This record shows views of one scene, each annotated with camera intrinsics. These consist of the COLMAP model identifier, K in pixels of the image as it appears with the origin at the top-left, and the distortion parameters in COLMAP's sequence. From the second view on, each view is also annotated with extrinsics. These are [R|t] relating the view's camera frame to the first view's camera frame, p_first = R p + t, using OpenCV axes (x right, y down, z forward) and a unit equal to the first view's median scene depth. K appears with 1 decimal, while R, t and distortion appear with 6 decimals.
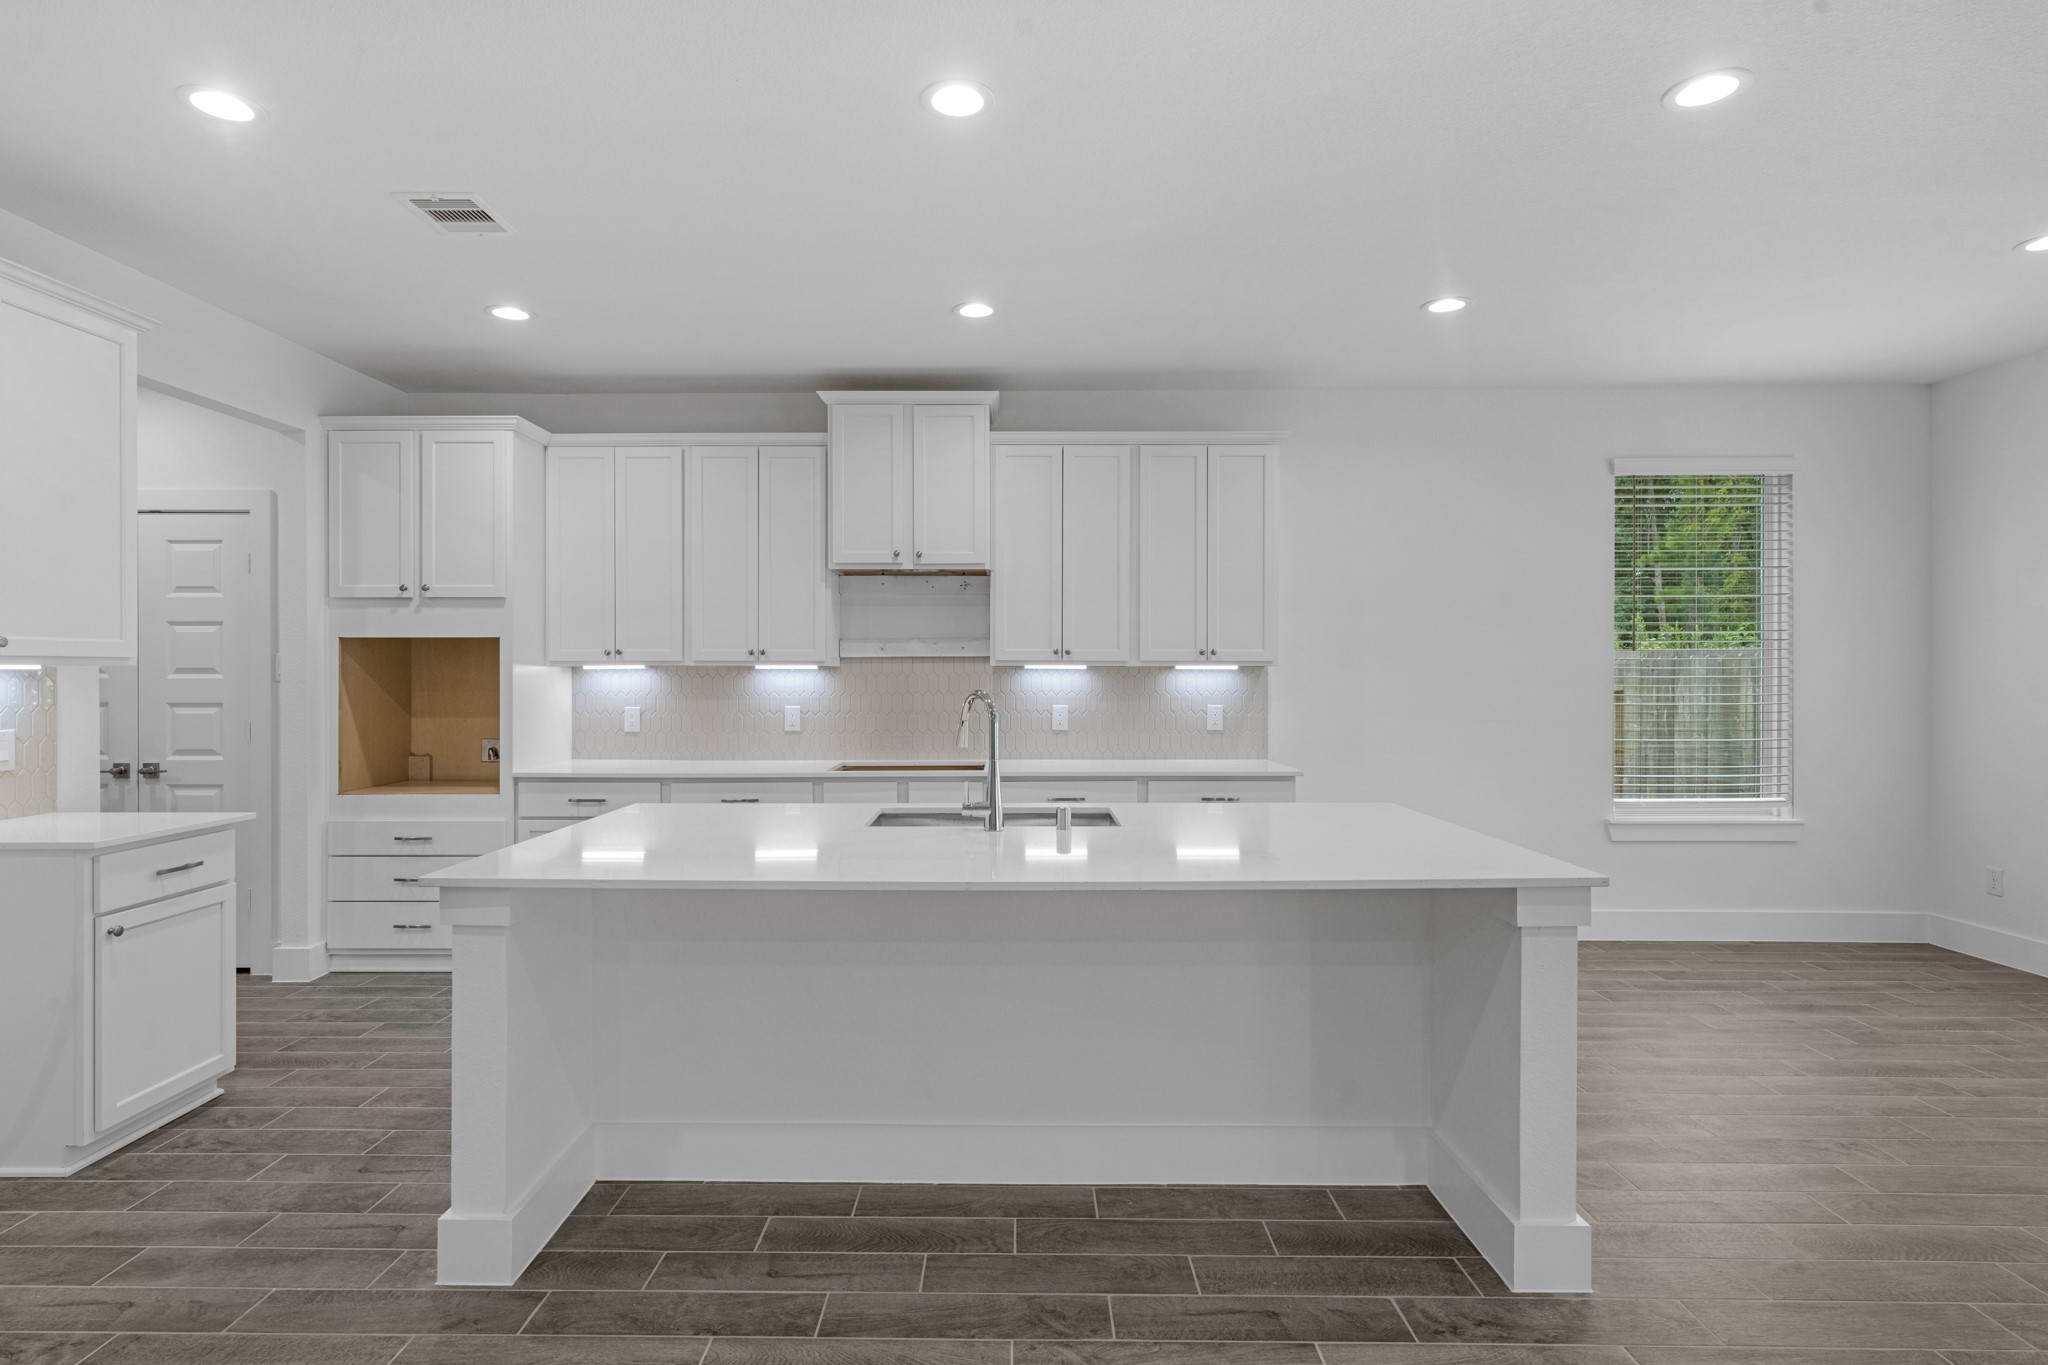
lens RADIAL K [[1063.3, 0, 1001.6], [0, 1063.3, 672.7], [0, 0, 1]] dist [0.004425, 0.001118]
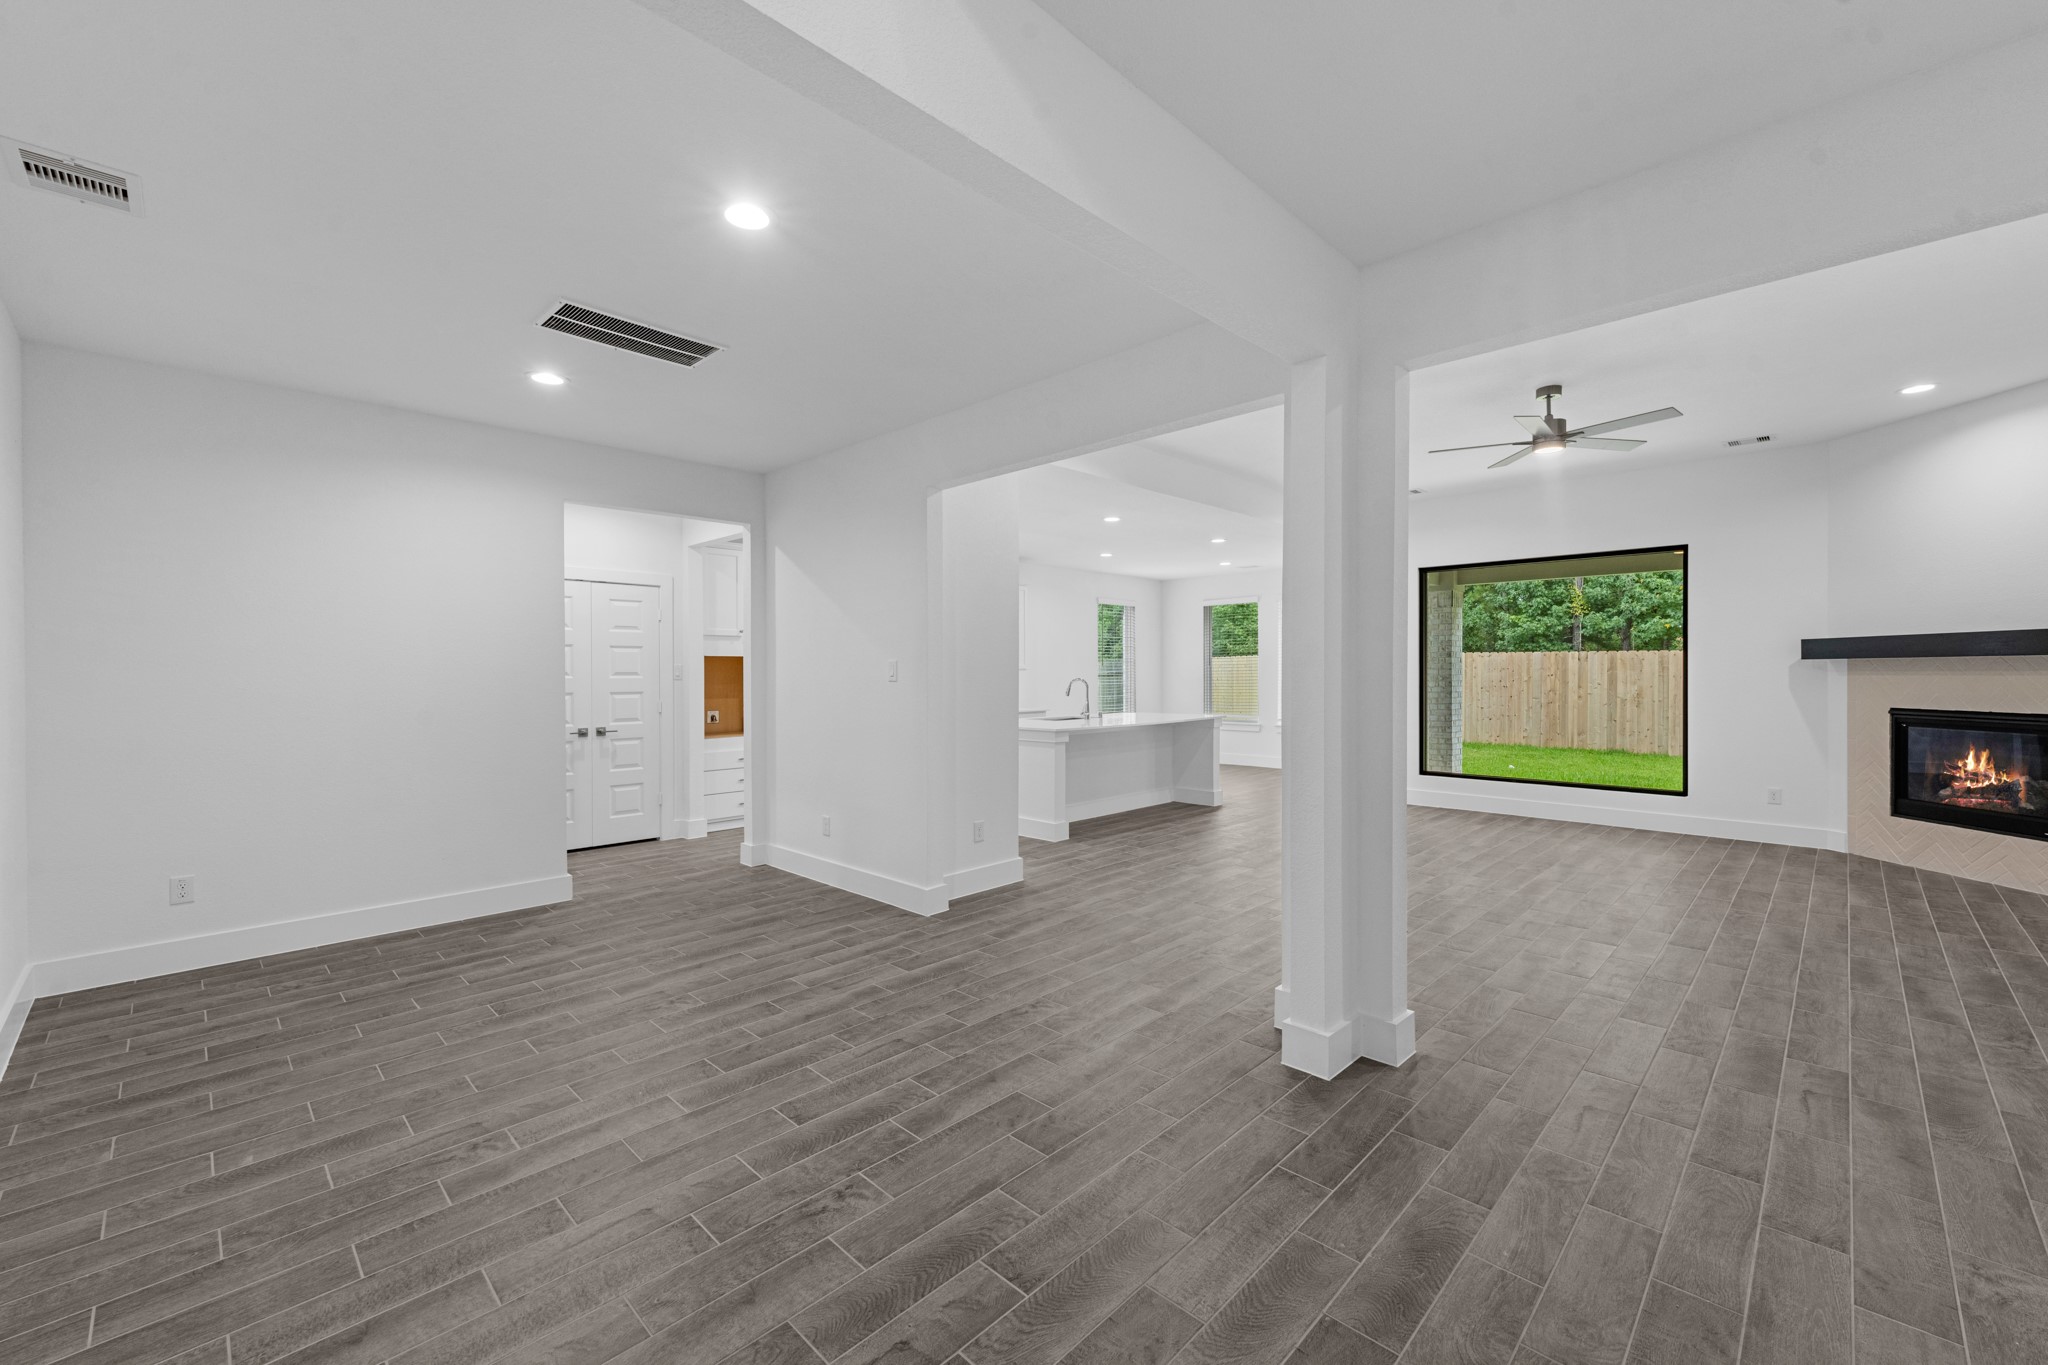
lens RADIAL K [[829.7, 0, 1018.9], [0, 829.7, 669.7], [0, 0, 1]] dist [0.008759, -0.000445]
pose [[0.693252, -0.000182, 0.720695, -1.297669], [0.004003, 0.999986, -0.003599, -0.001300], [-0.720684, 0.005380, 0.693242, -0.426561]]
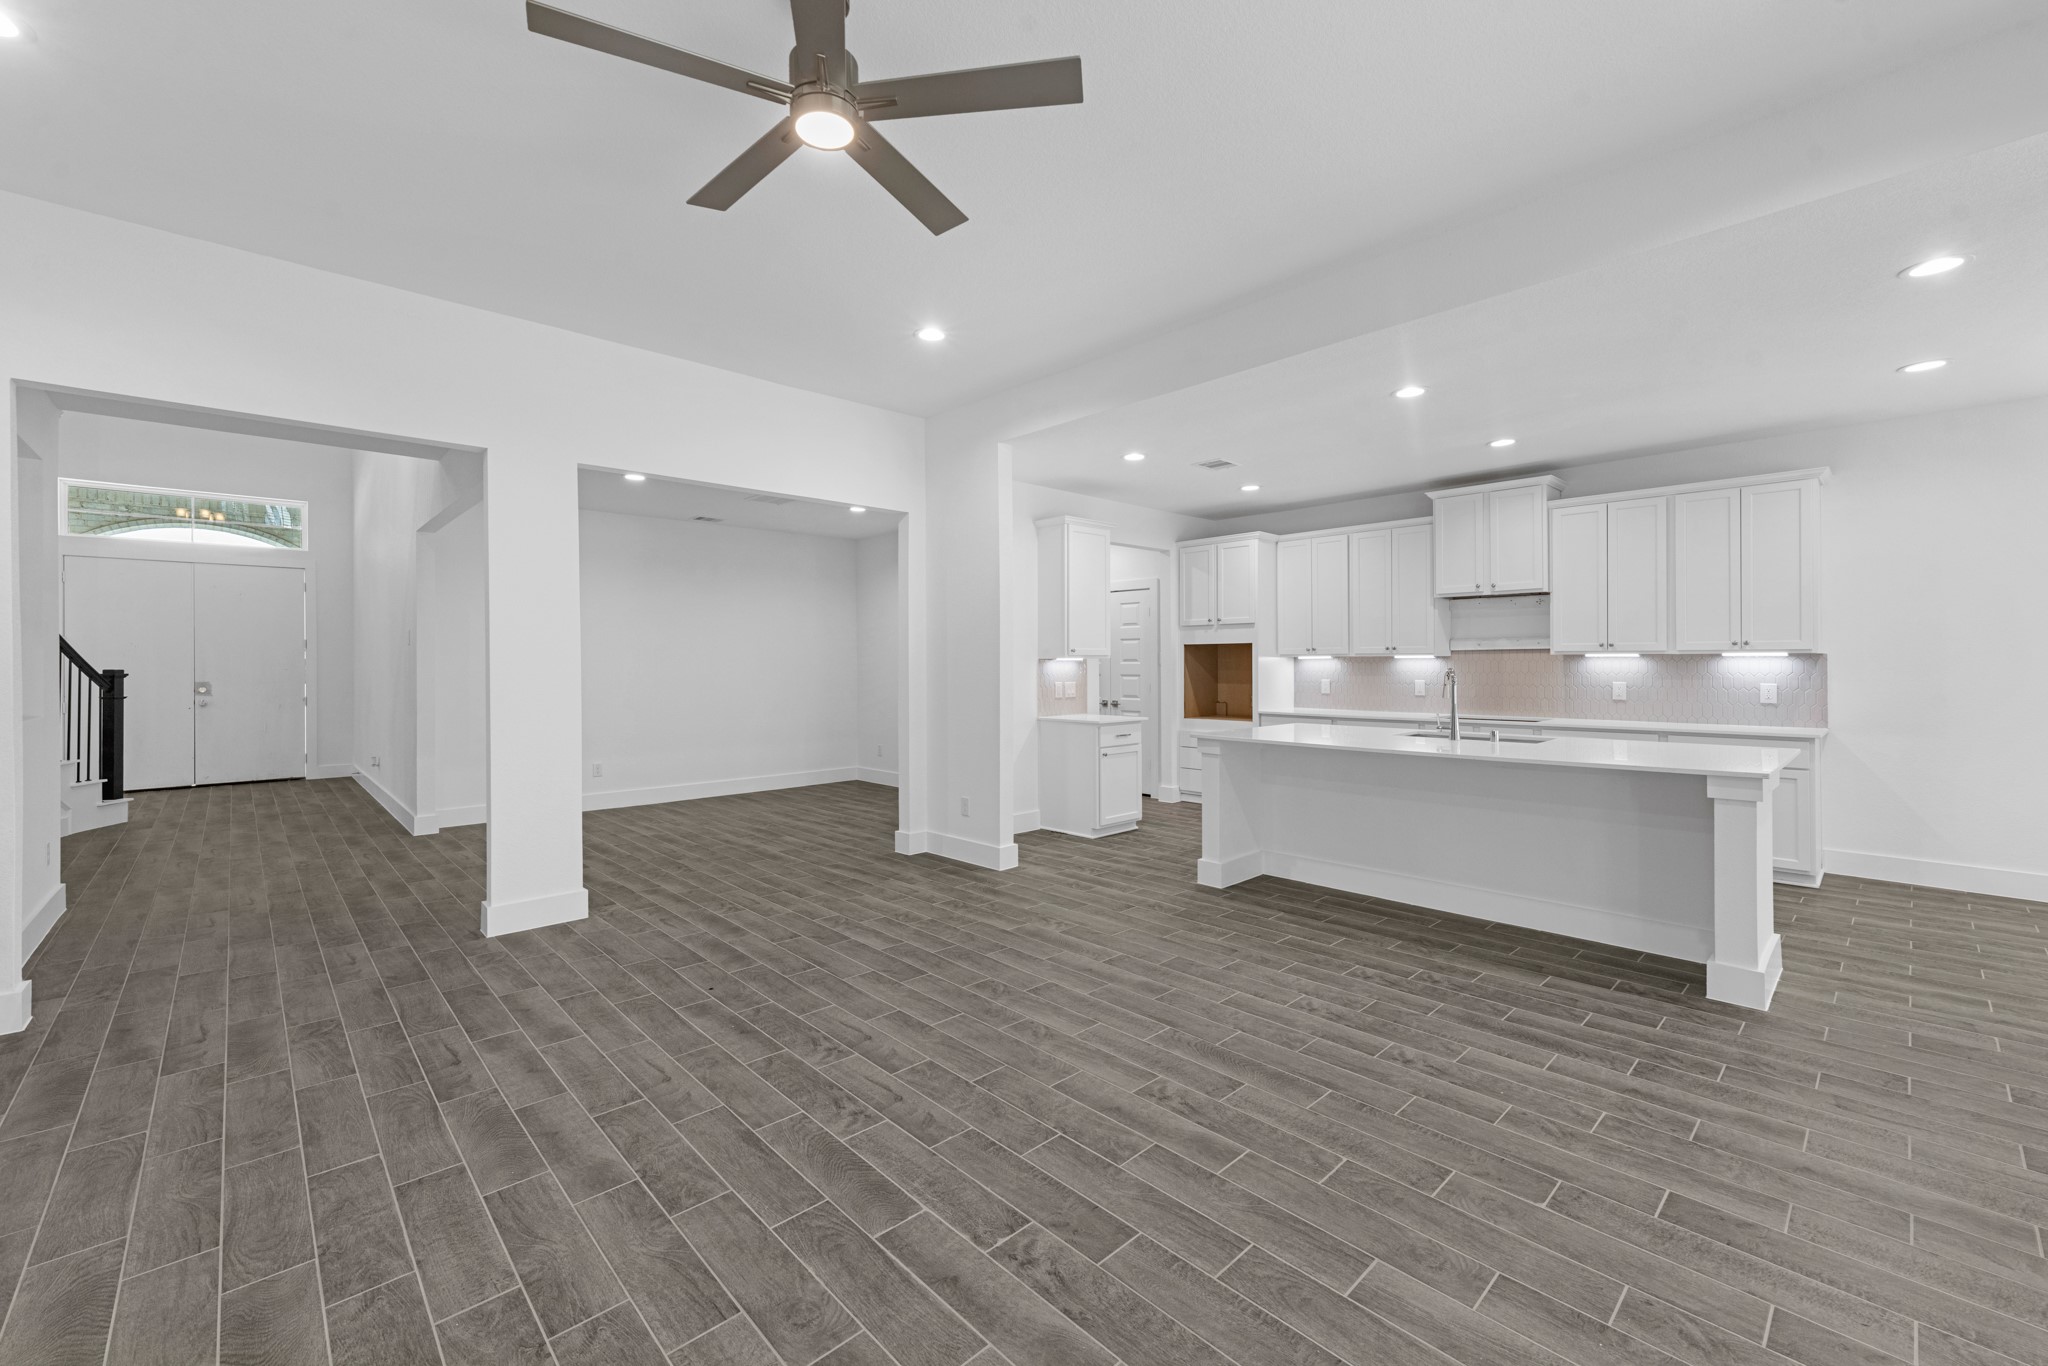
lens RADIAL K [[829.7, 0, 996.3], [0, 829.7, 656.5], [0, 0, 1]] dist [0.008759, -0.000445]
pose [[0.684636, -0.008026, -0.728841, 0.333387], [0.003005, 0.999962, -0.008189, 0.003268], [0.728879, 0.003416, 0.684634, -0.413718]]
